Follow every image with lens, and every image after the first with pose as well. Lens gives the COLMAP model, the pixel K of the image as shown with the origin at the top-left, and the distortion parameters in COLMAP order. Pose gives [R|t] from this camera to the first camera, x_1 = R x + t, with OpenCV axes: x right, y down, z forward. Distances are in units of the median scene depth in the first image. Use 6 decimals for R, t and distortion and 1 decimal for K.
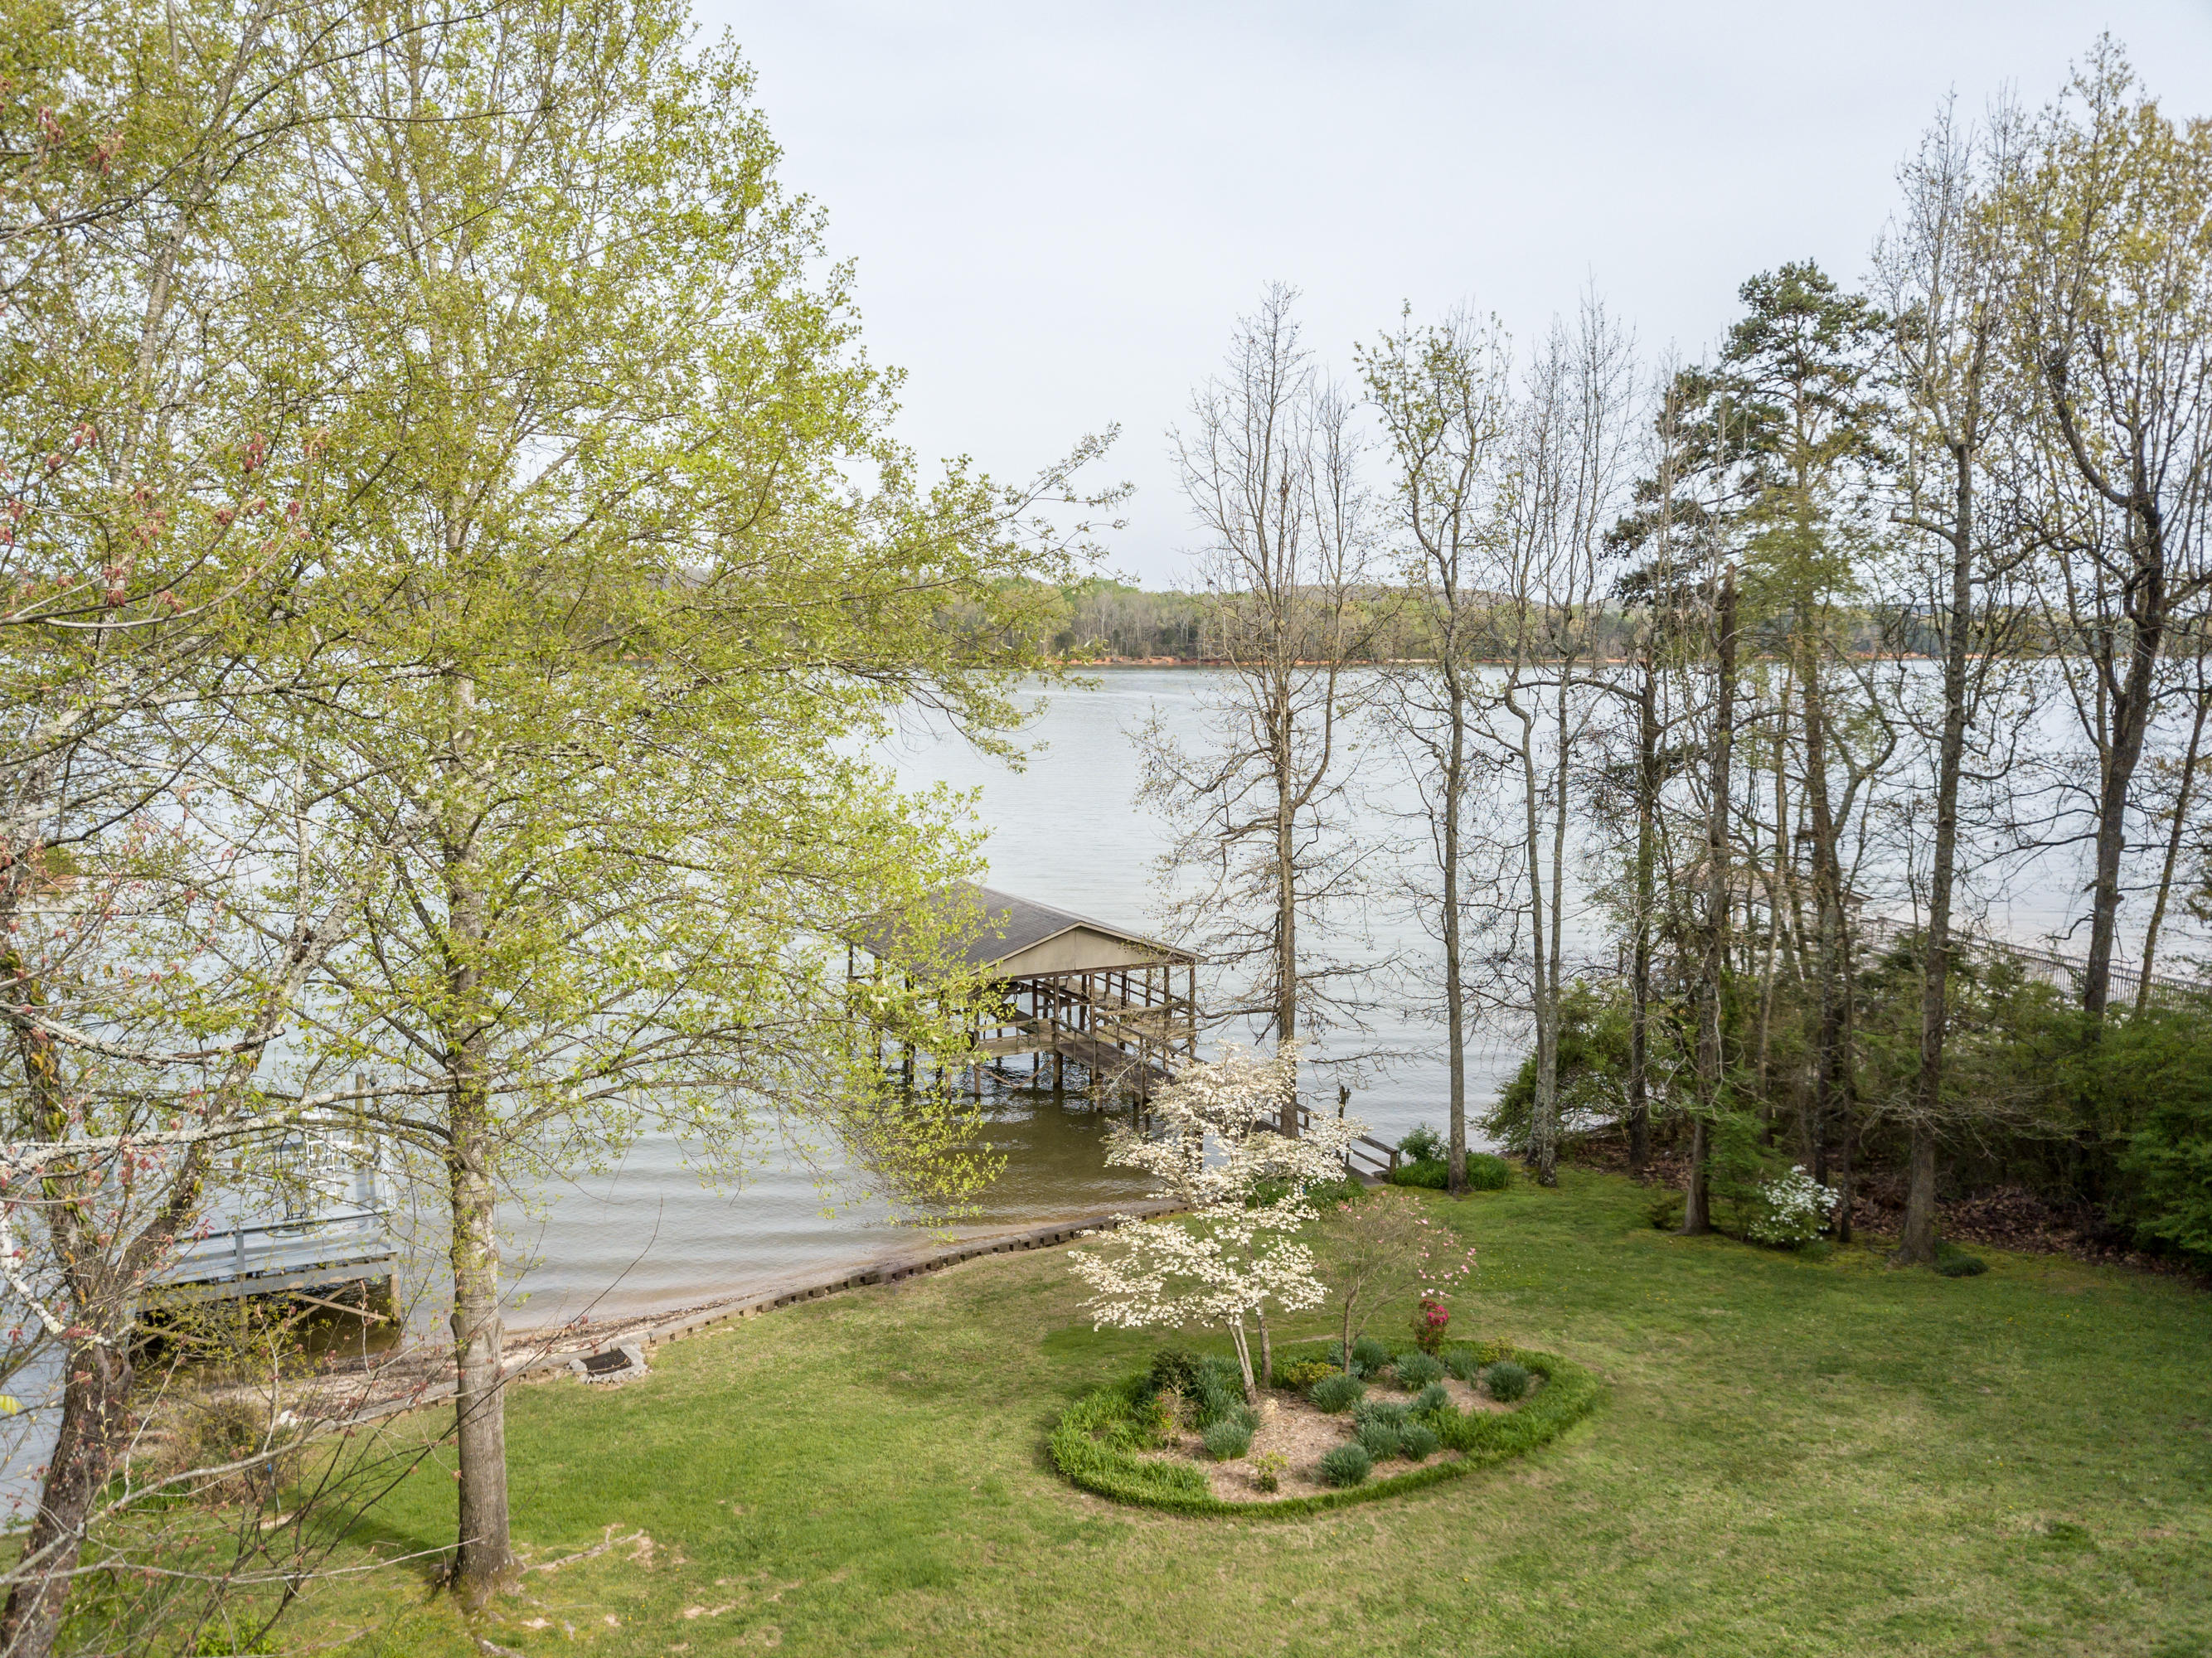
lens RADIAL K [[1675.8, 0, 1073.0], [0, 1675.8, 874.3], [0, 0, 1]] dist [0.017113, 0.014155]
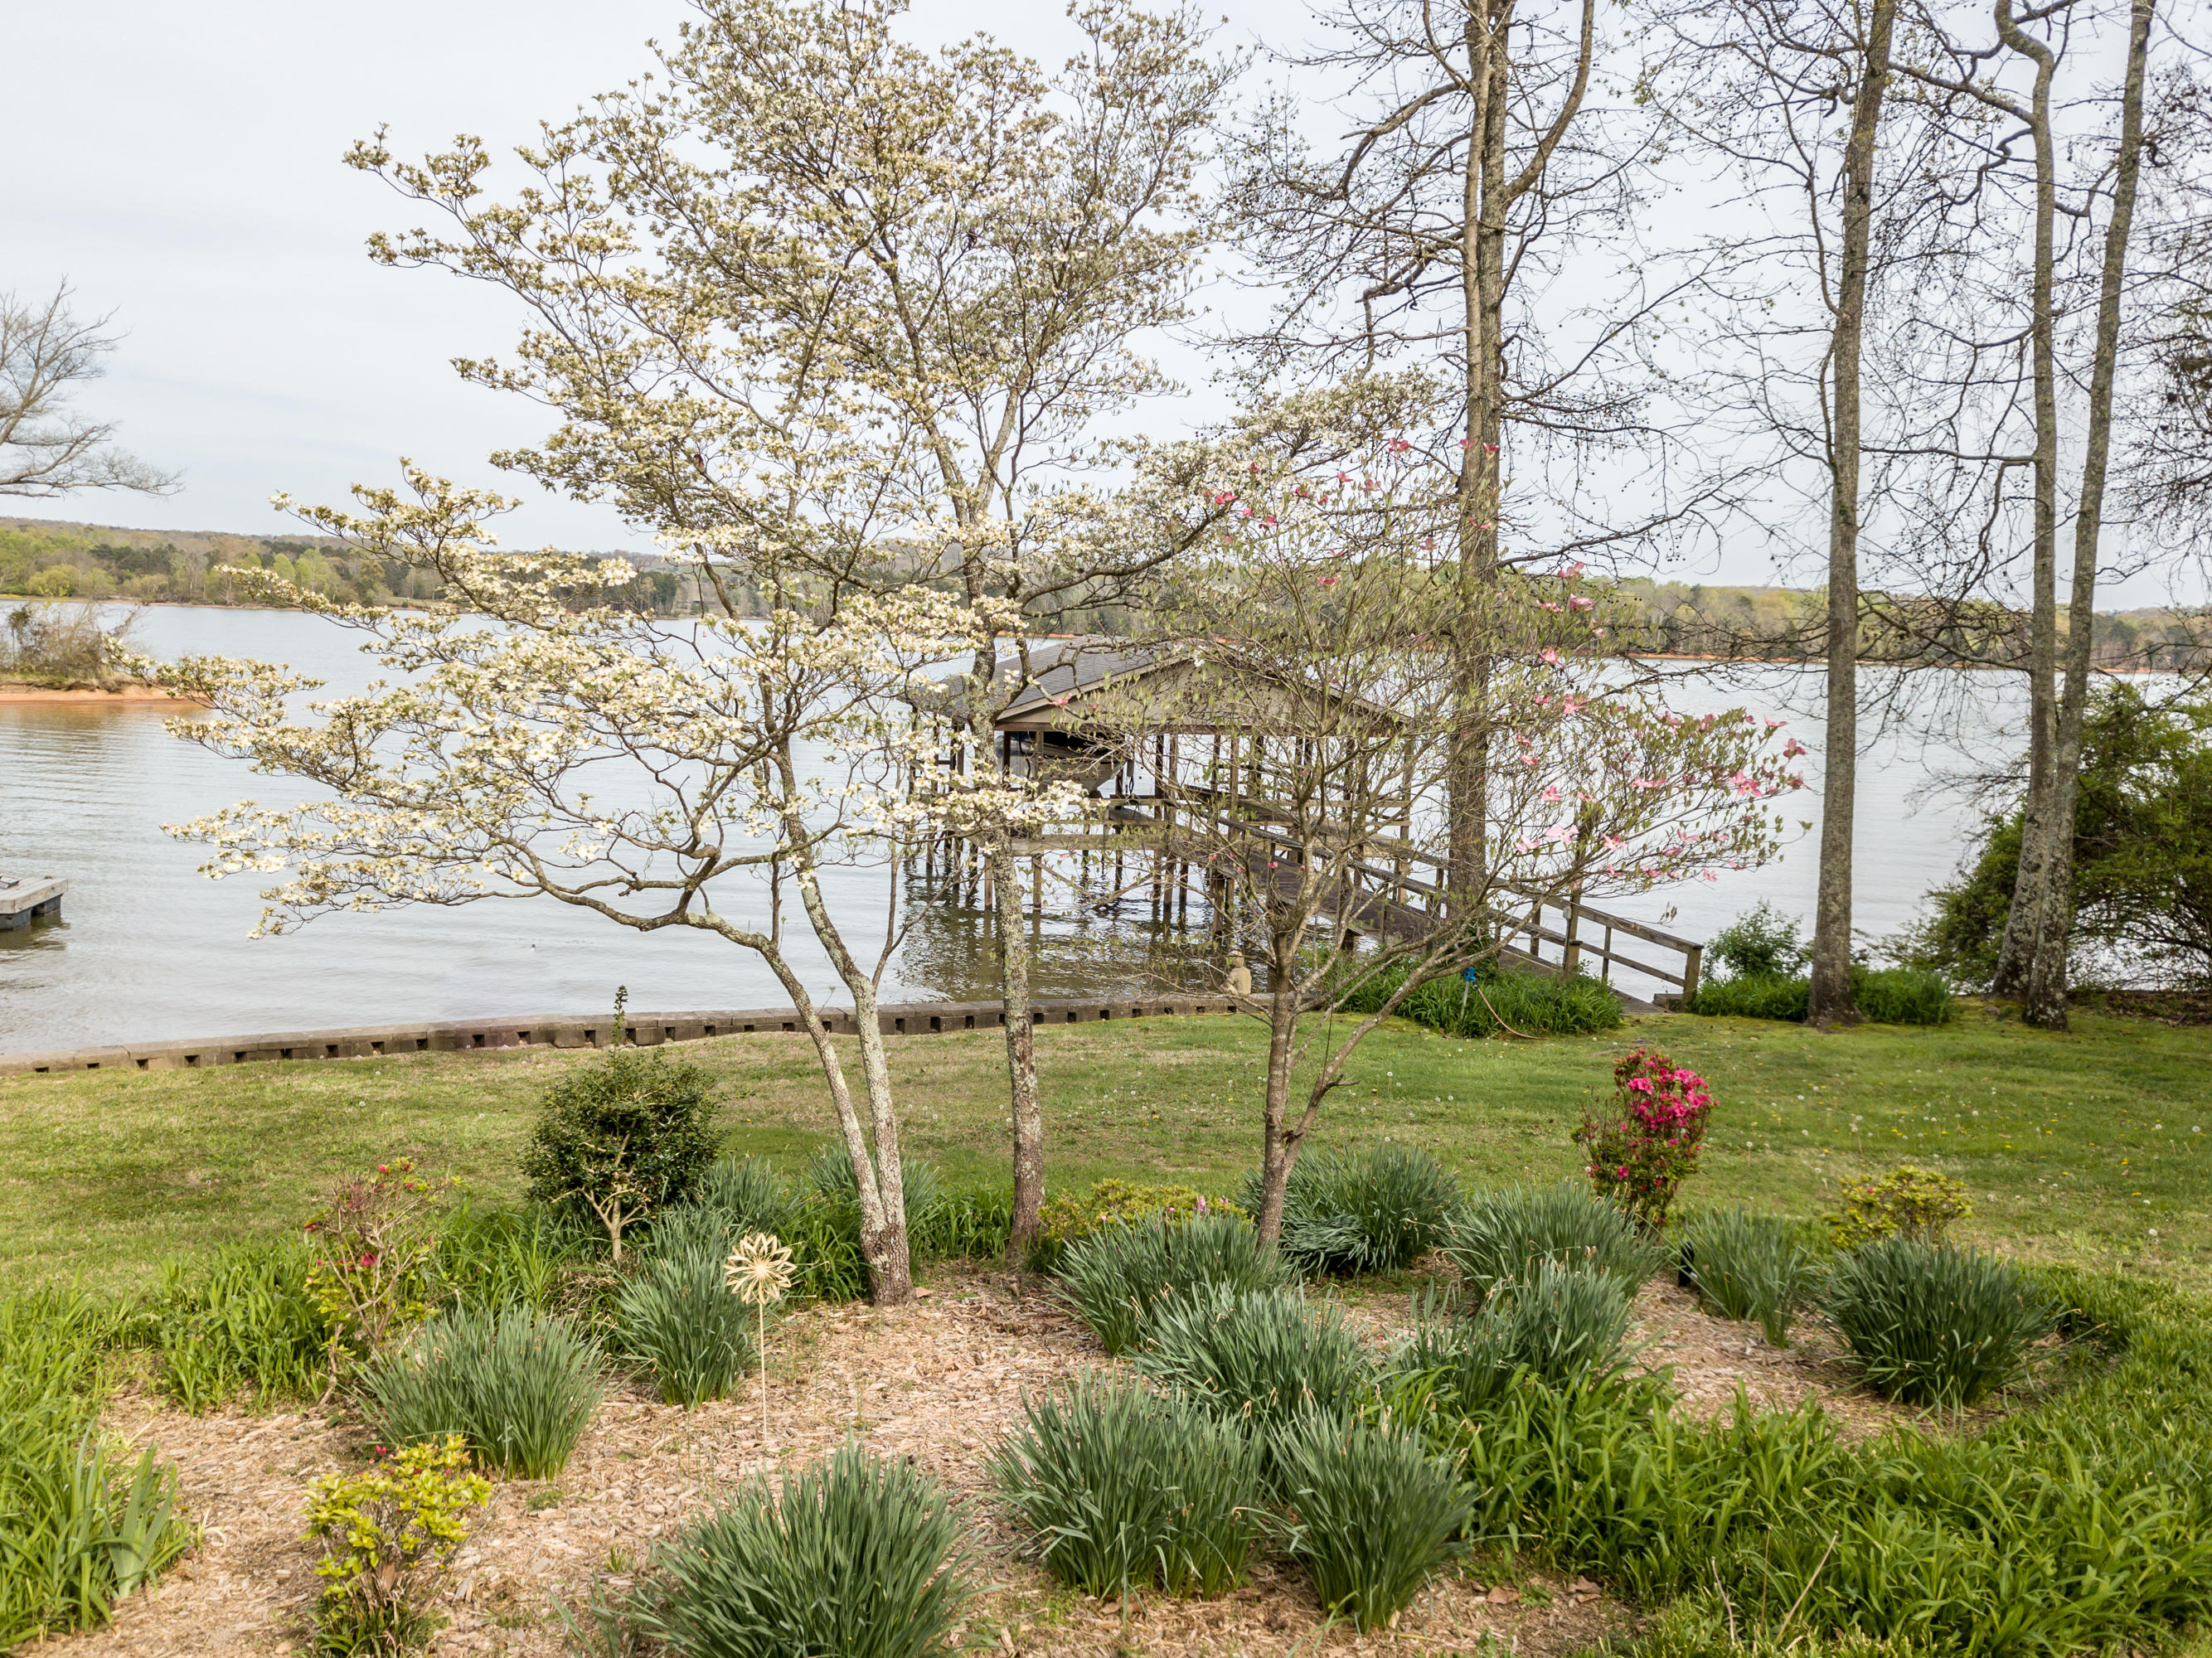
lens RADIAL K [[1750.4, 0, 1057.8], [0, 1750.4, 853.6], [0, 0, 1]] dist [0.020627, -0.002252]
pose [[0.974736, 0.055418, -0.216377, 0.156660], [-0.060103, 0.998078, -0.015126, 0.203896], [0.215122, 0.027749, 0.976193, 0.604412]]
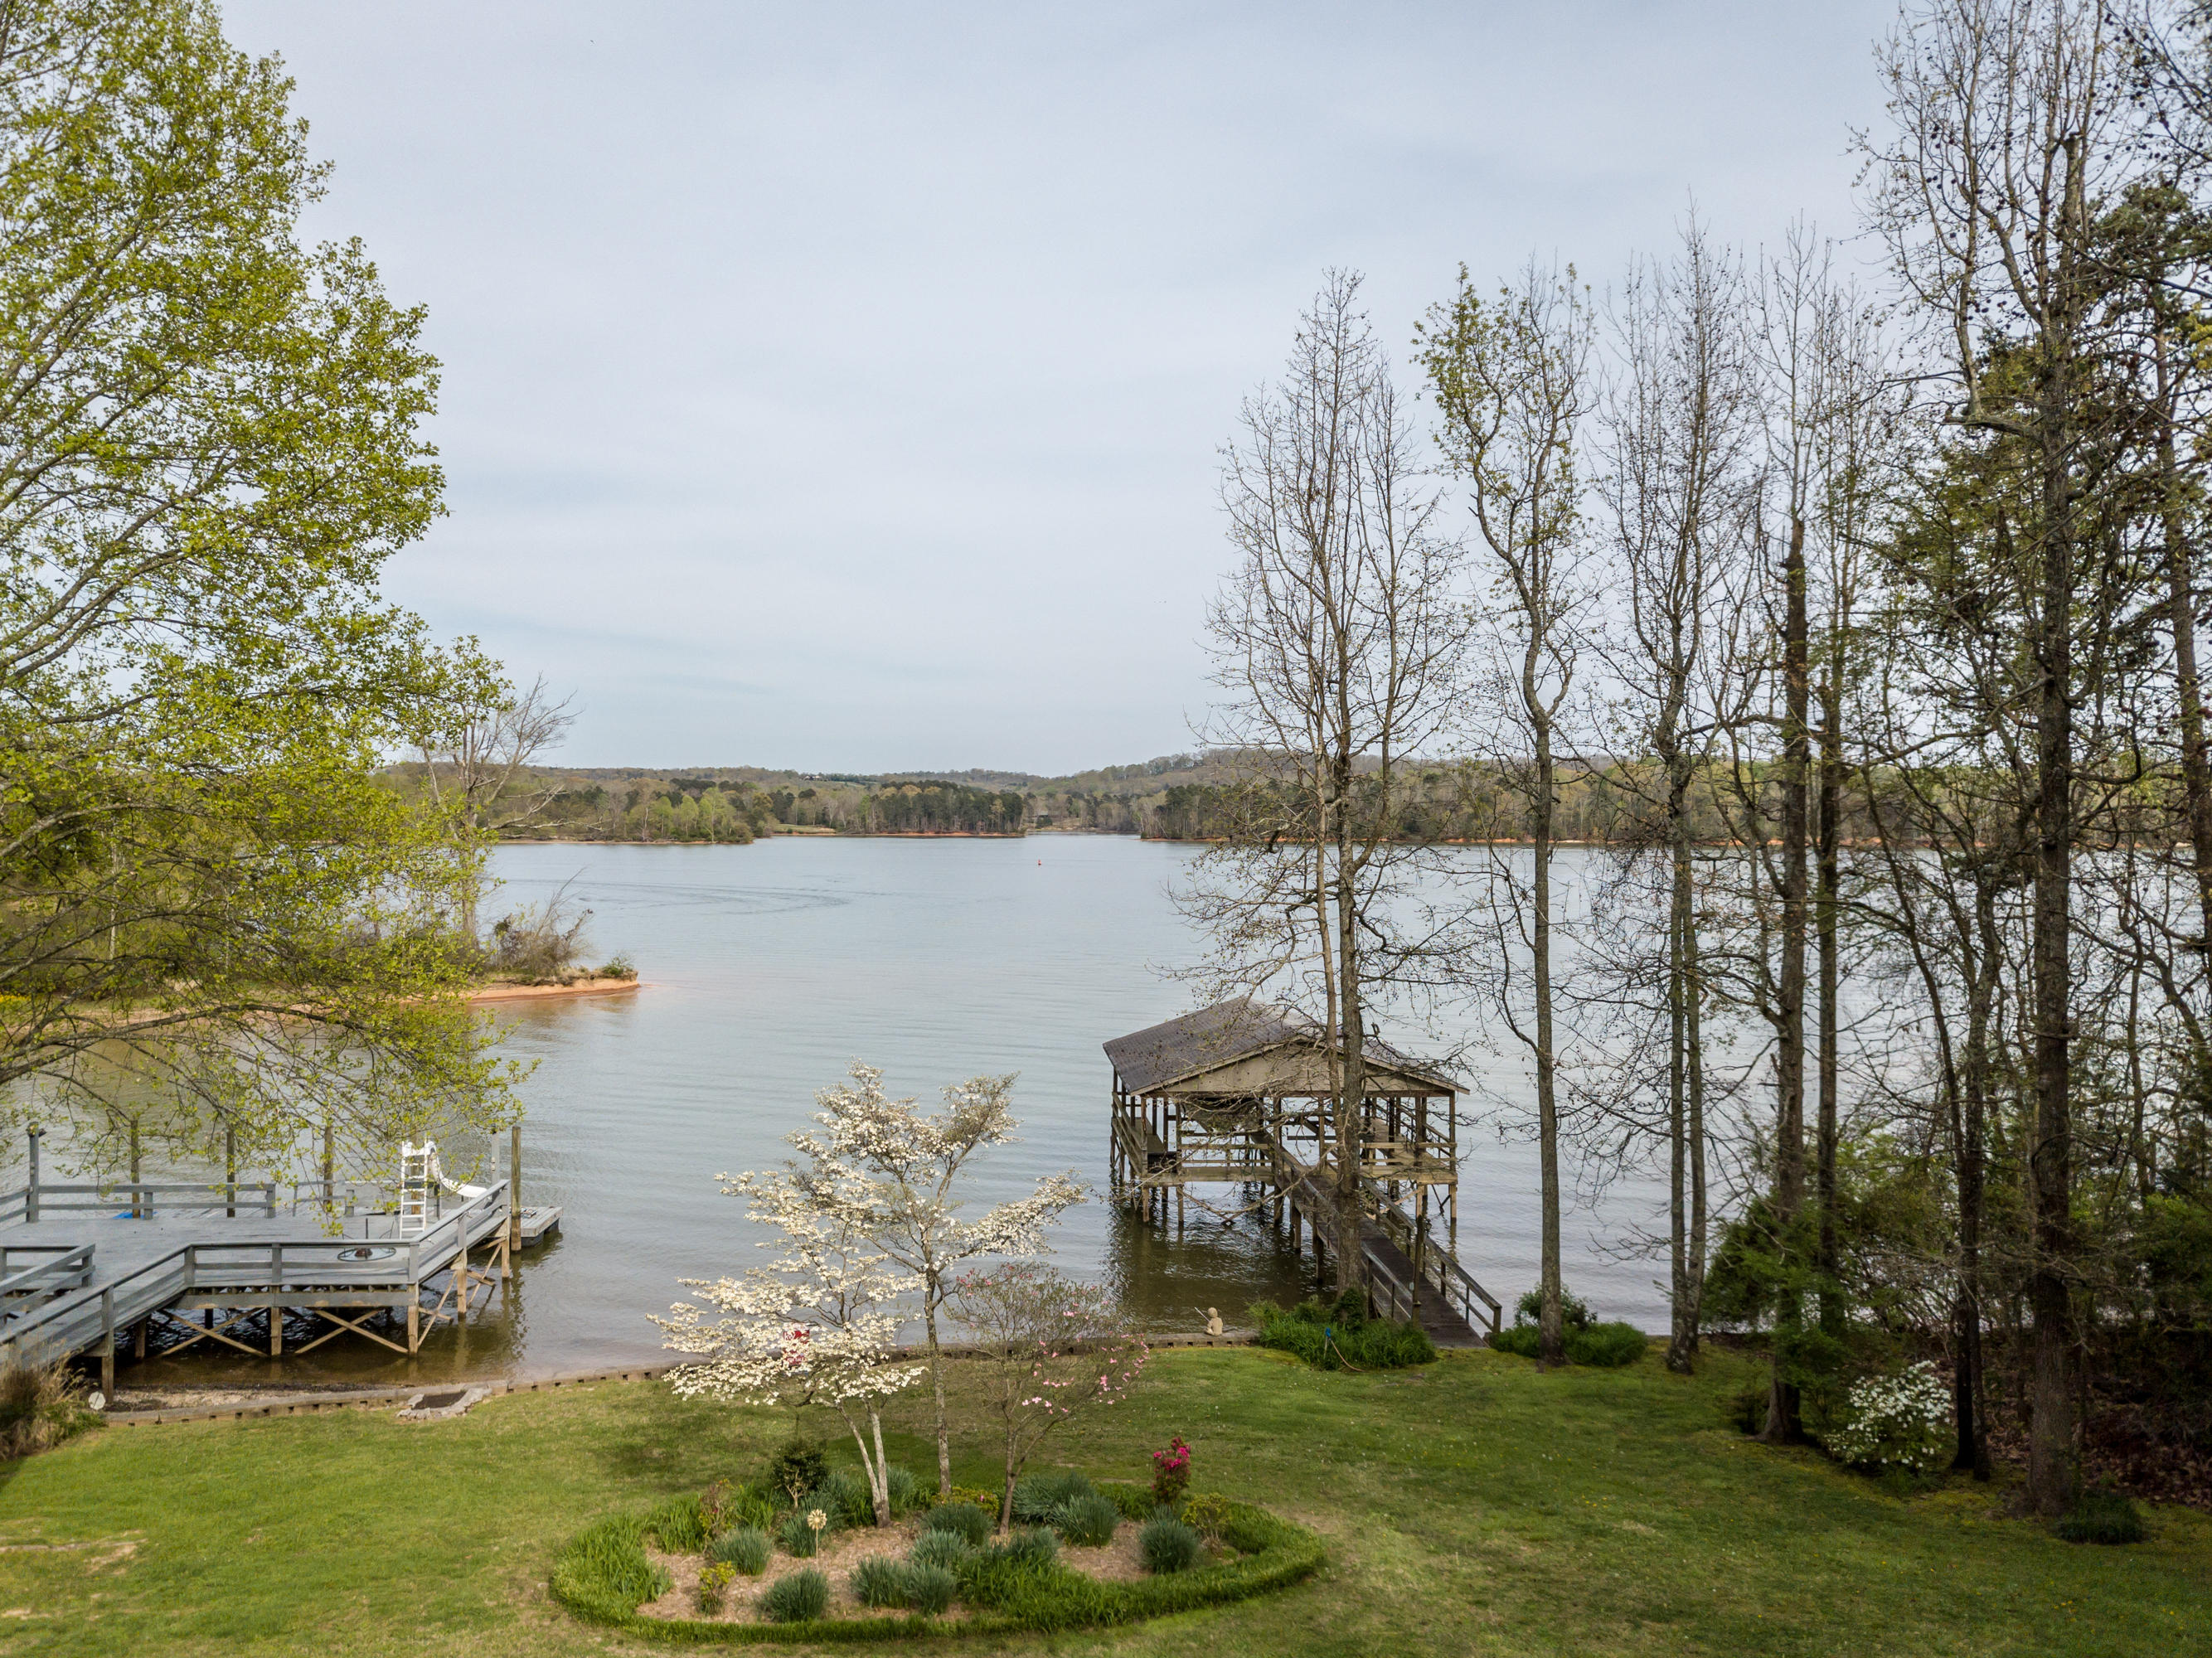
lens RADIAL K [[1688.7, 0, 1080.7], [0, 1688.7, 870.6], [0, 0, 1]] dist [0.003120, 0.029205]
pose [[0.918220, 0.005658, -0.396030, 0.423612], [-0.050653, 0.993365, -0.103250, 0.068127], [0.392818, 0.114867, 0.912414, 0.218647]]
